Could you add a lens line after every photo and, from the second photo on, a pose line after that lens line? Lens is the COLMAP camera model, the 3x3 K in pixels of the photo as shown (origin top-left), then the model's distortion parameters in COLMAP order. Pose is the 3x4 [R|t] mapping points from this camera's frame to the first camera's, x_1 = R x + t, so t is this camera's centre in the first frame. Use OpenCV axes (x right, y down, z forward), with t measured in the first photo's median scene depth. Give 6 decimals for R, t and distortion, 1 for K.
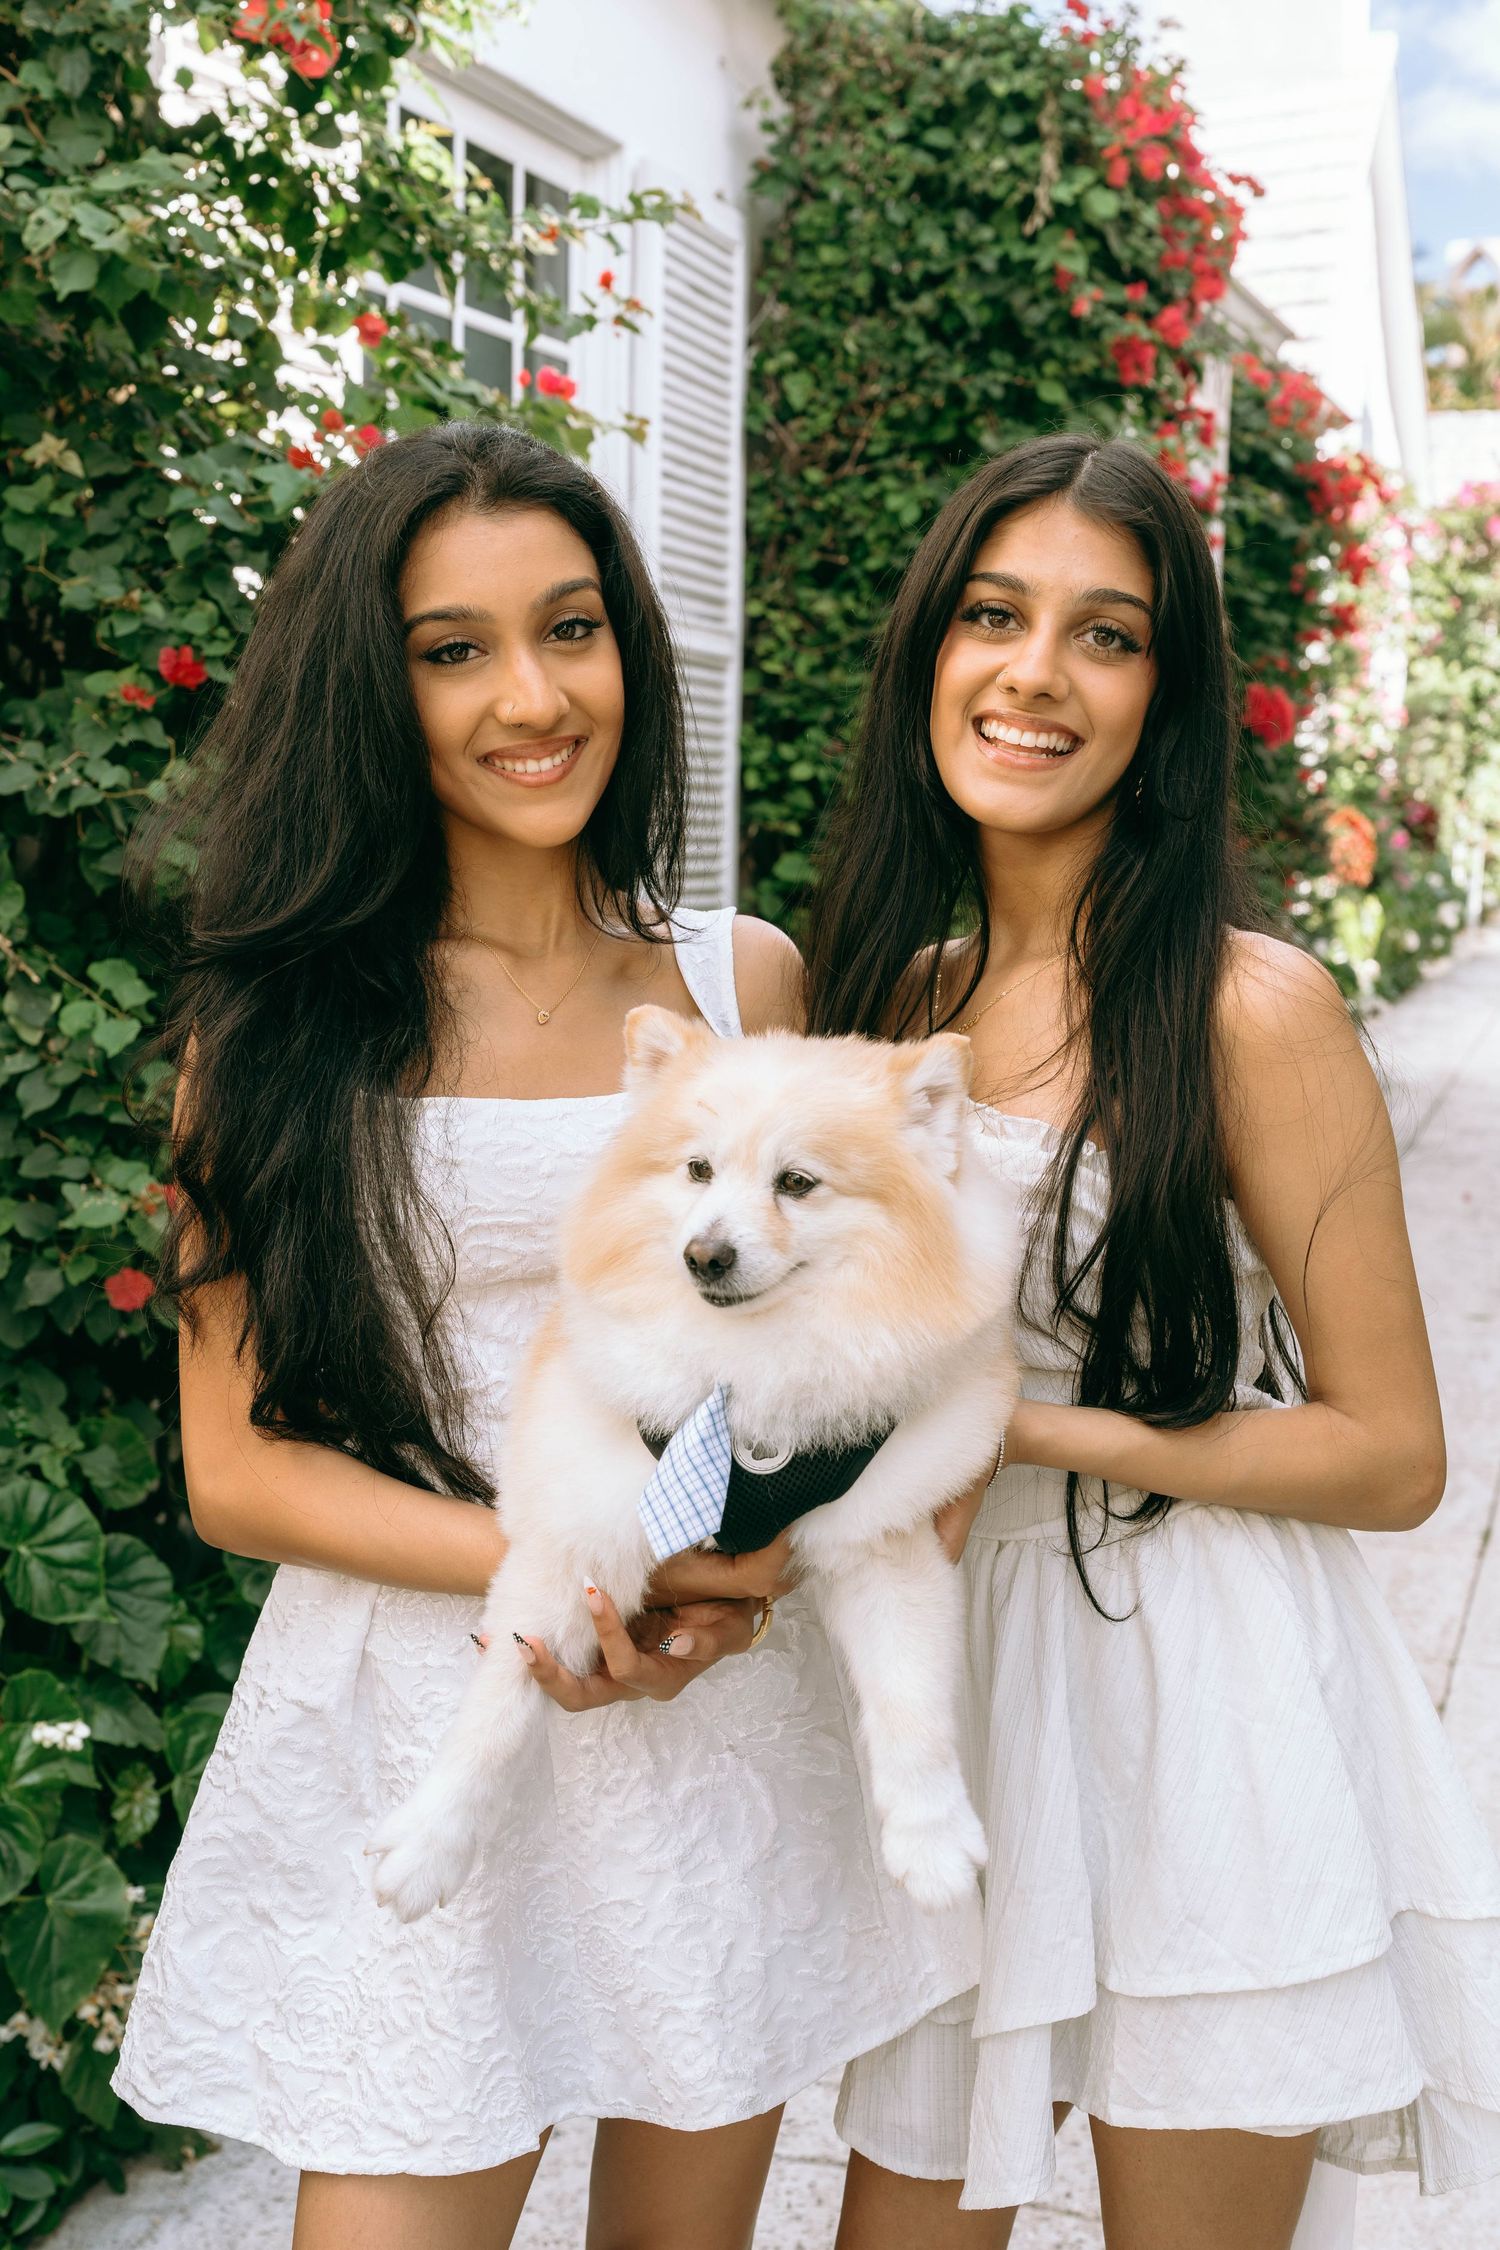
lens RADIAL K [[2565.4, 0, 750.0], [0, 2565.4, 1125.0], [0, 0, 1]] dist [0.008144, 0.010155]
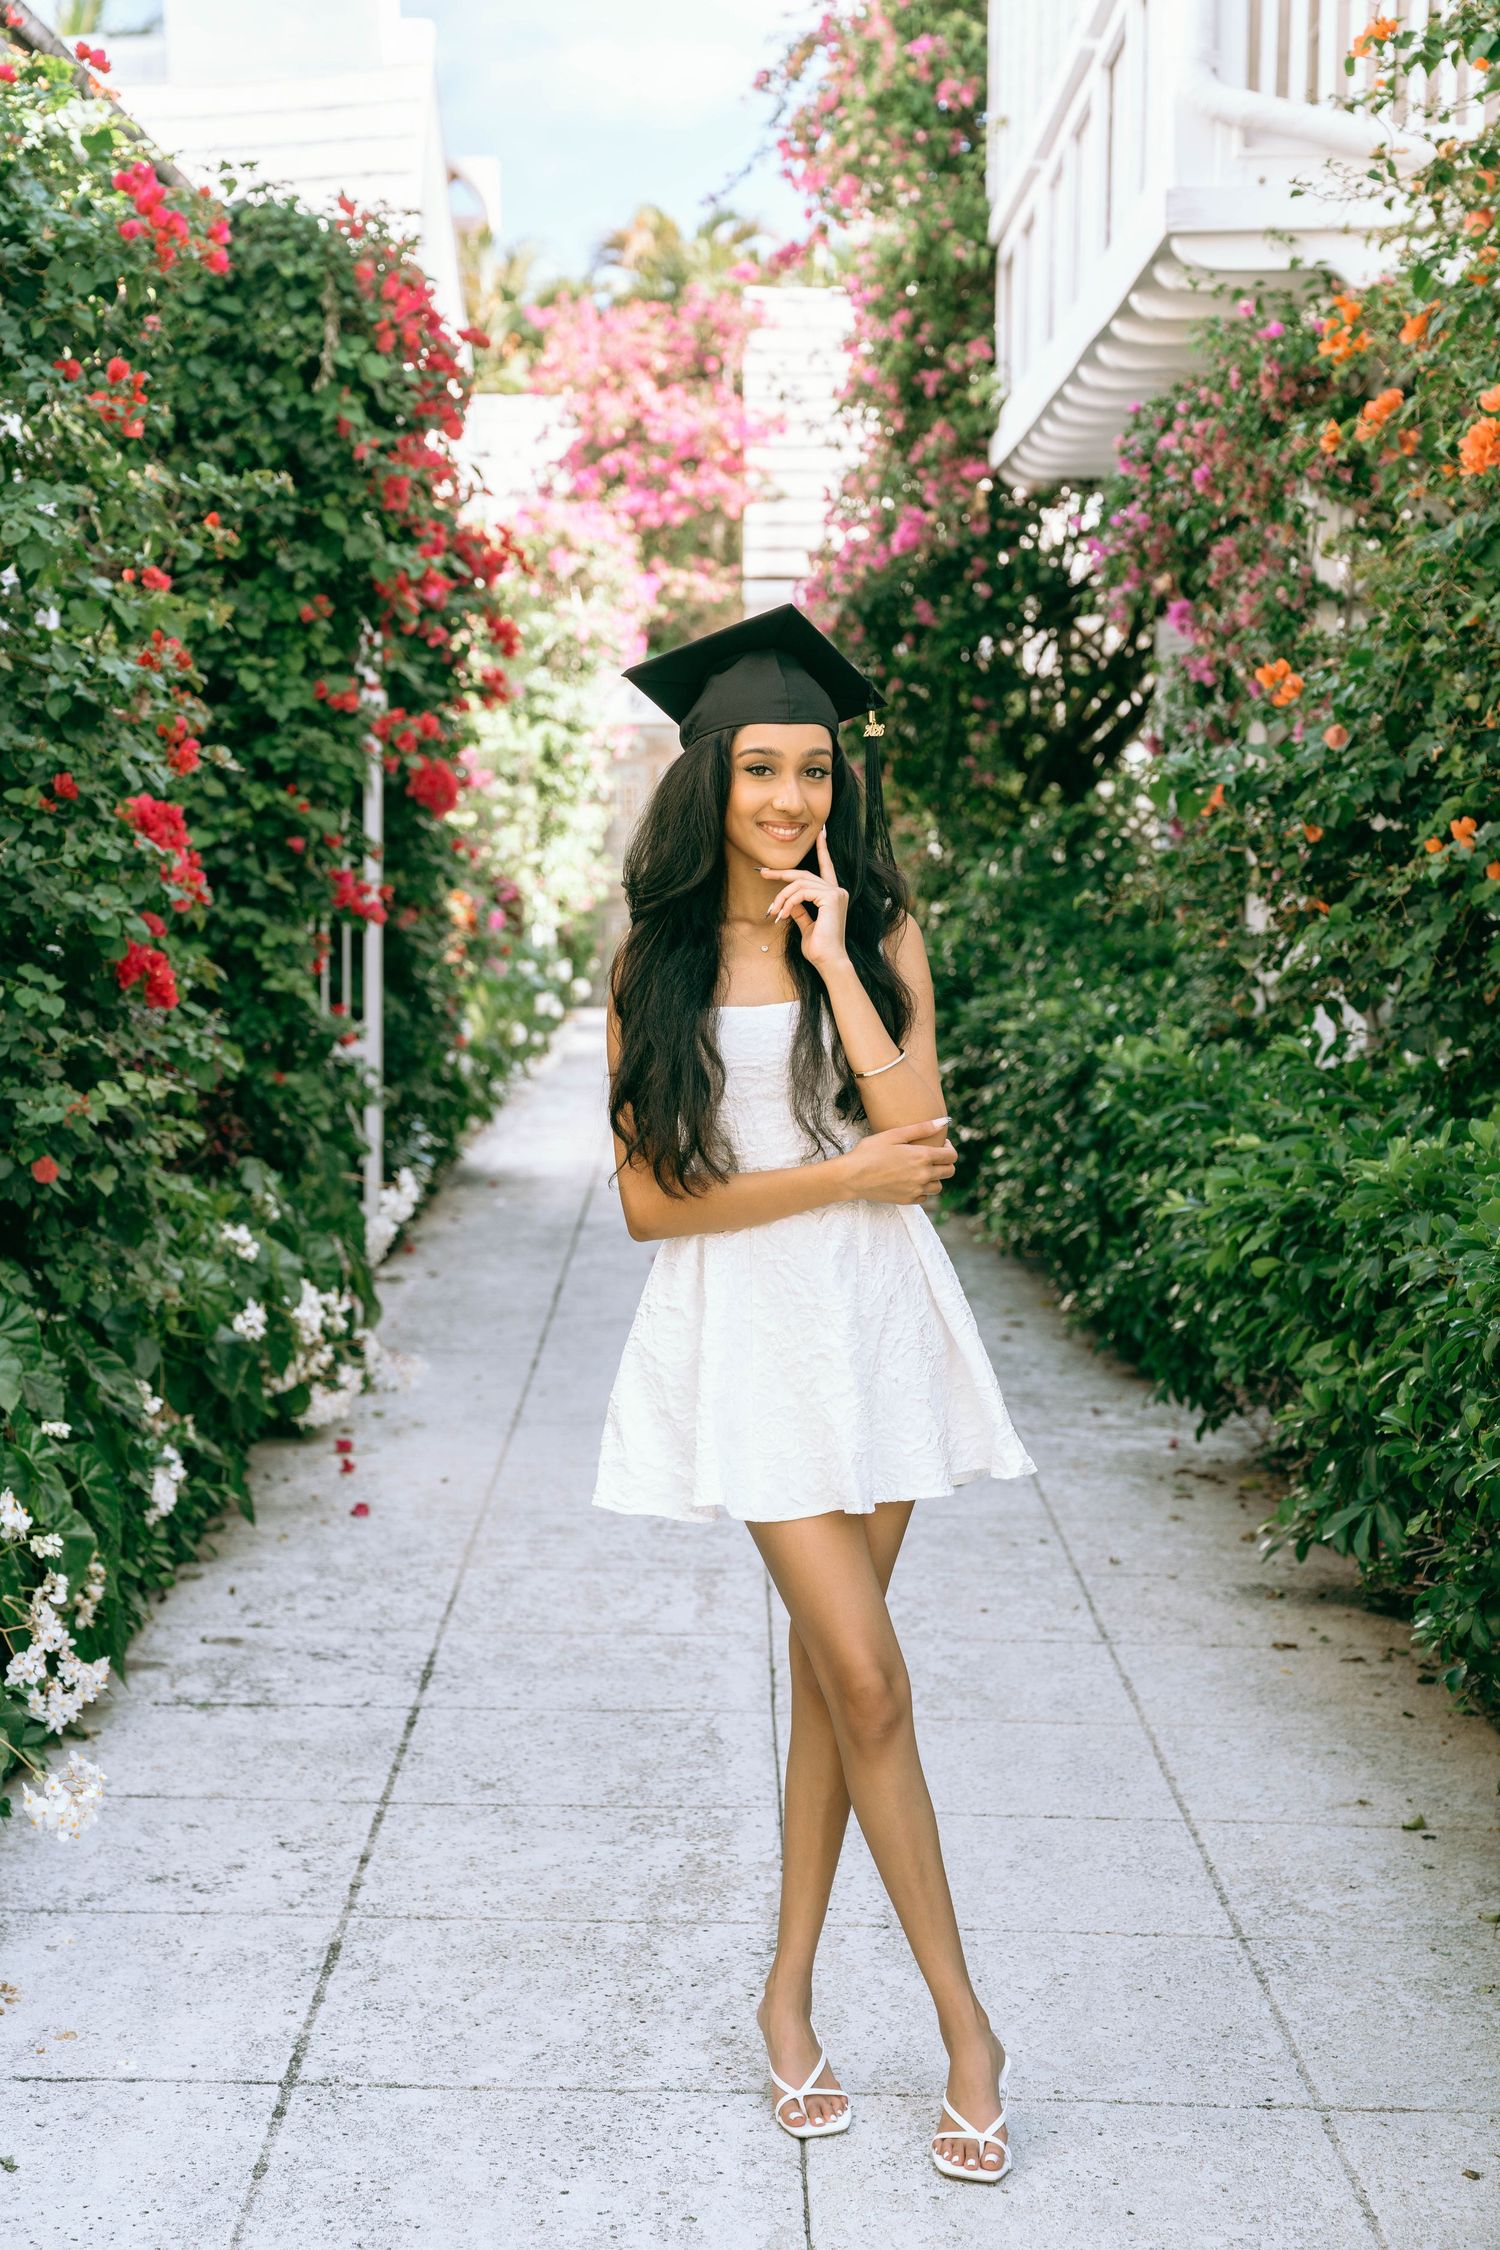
lens RADIAL K [[4743.2, 0, 405.0], [0, 4743.2, 988.0], [0, 0, 1]] dist [-0.047202, 0.456495]
pose [[0.956938, -0.024074, 0.289292, -0.476221], [0.055433, 0.993371, -0.100701, 0.141629], [-0.284950, 0.112400, 0.951929, -1.022452]]
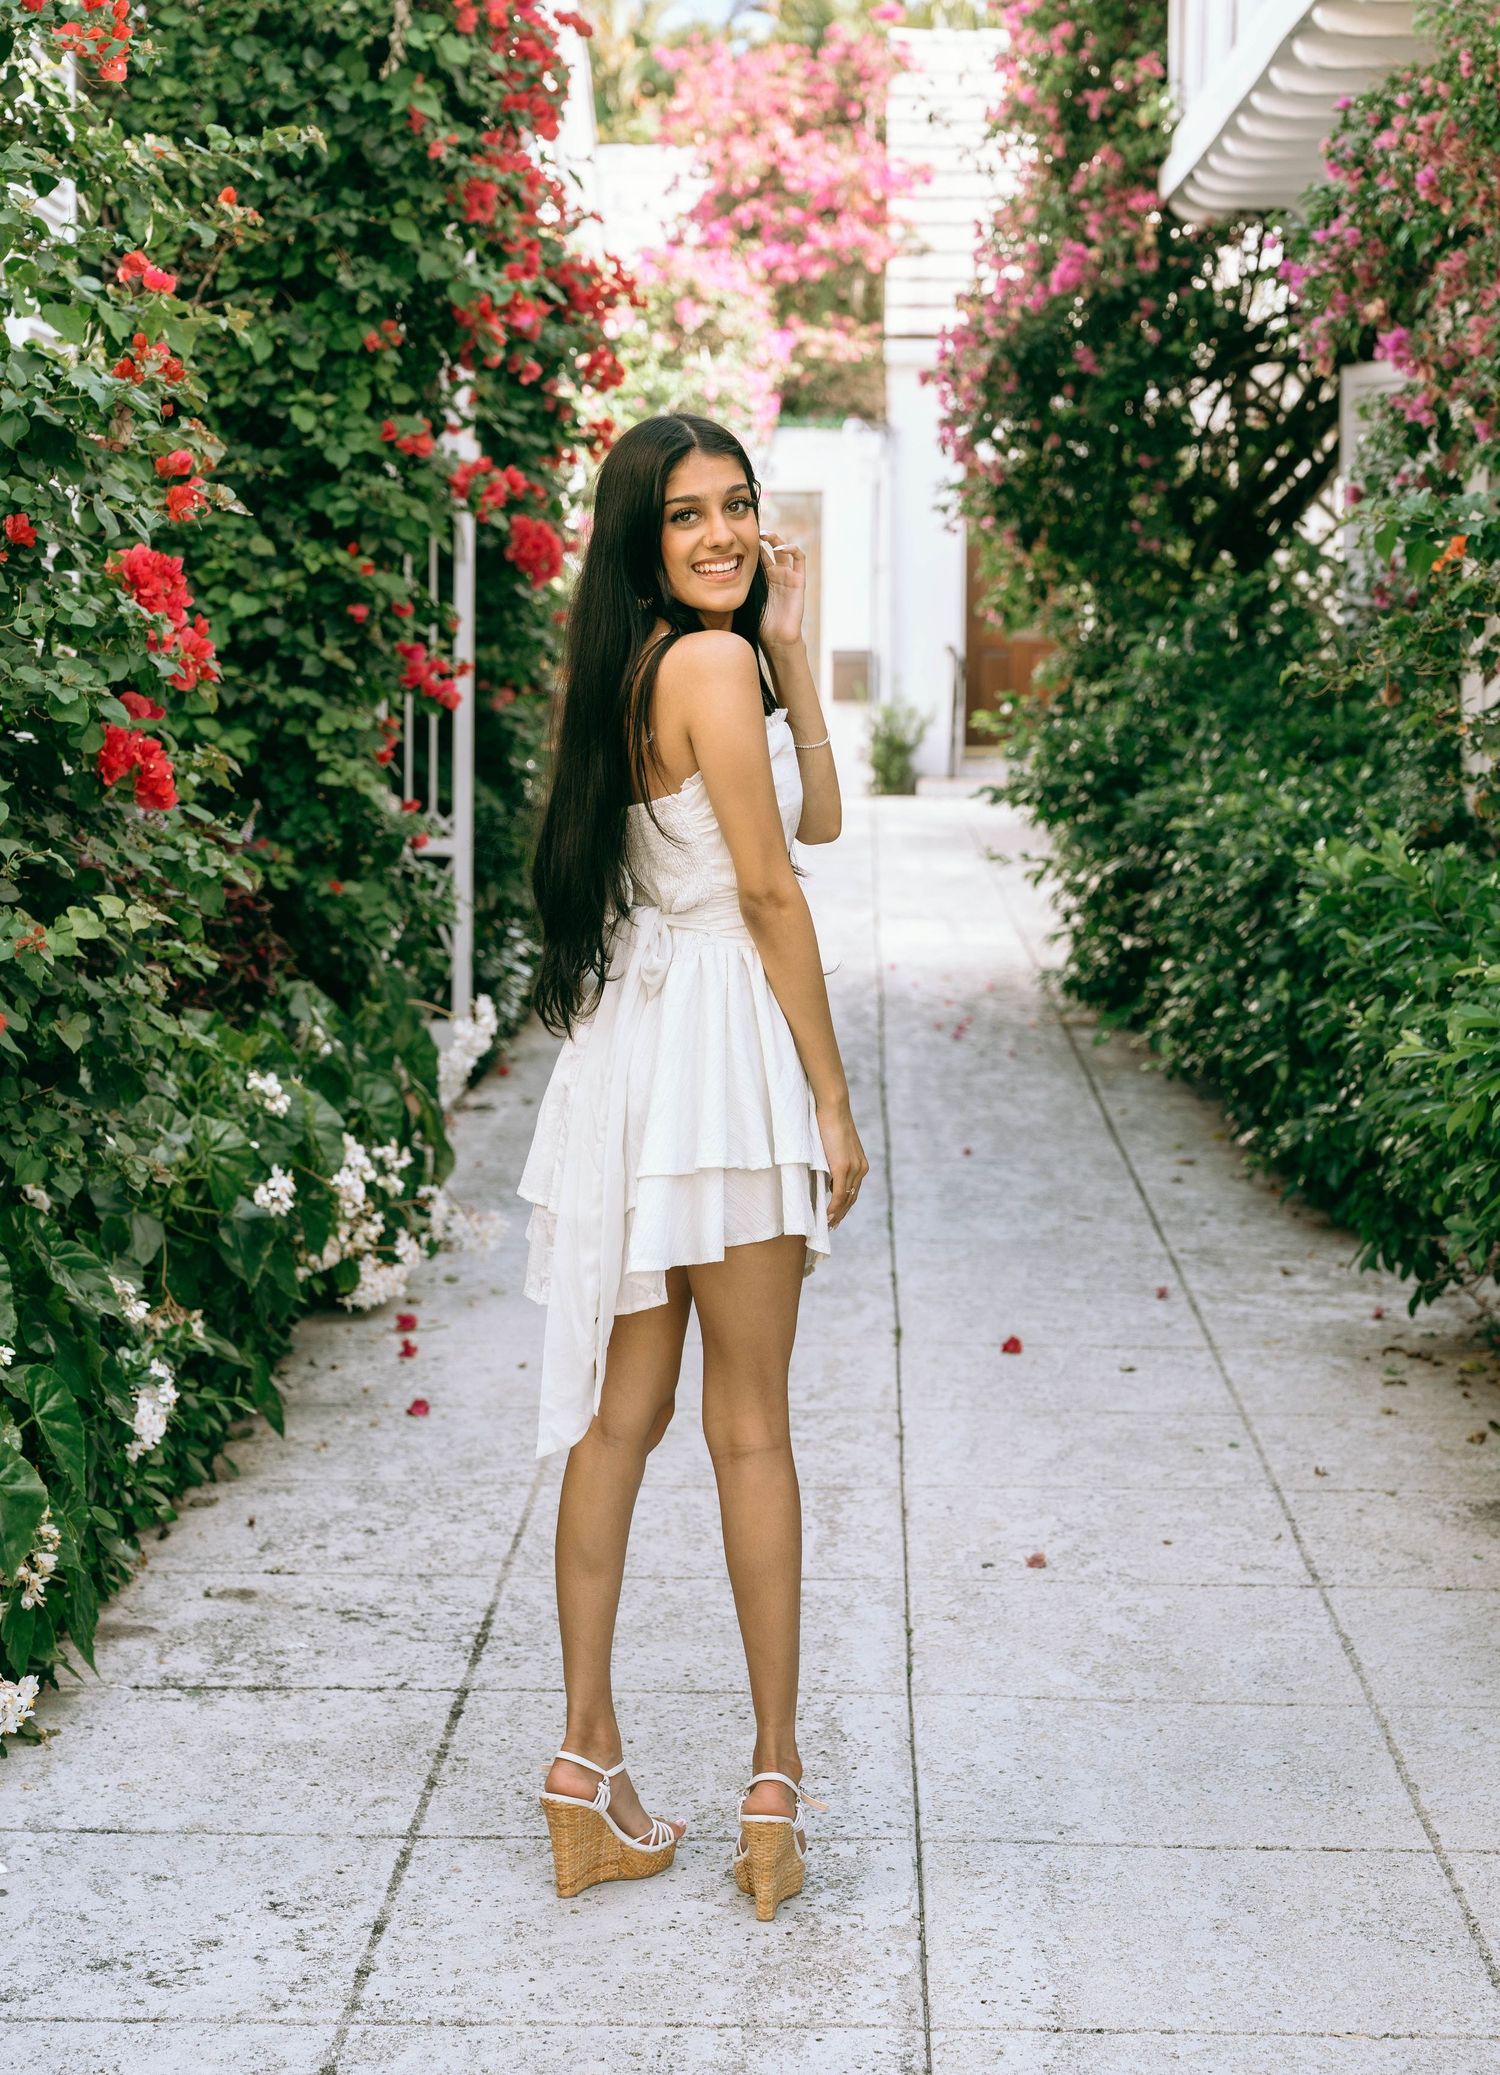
lens RADIAL K [[4436.4, 0, 592.6], [0, 4436.4, 964.5], [0, 0, 1]] dist [0.049633, -0.531855]
pose [[0.955412, -0.035864, 0.293091, -0.321971], [0.054366, 0.996993, -0.055226, 0.093520], [-0.290229, 0.068698, 0.954488, -0.627909]]
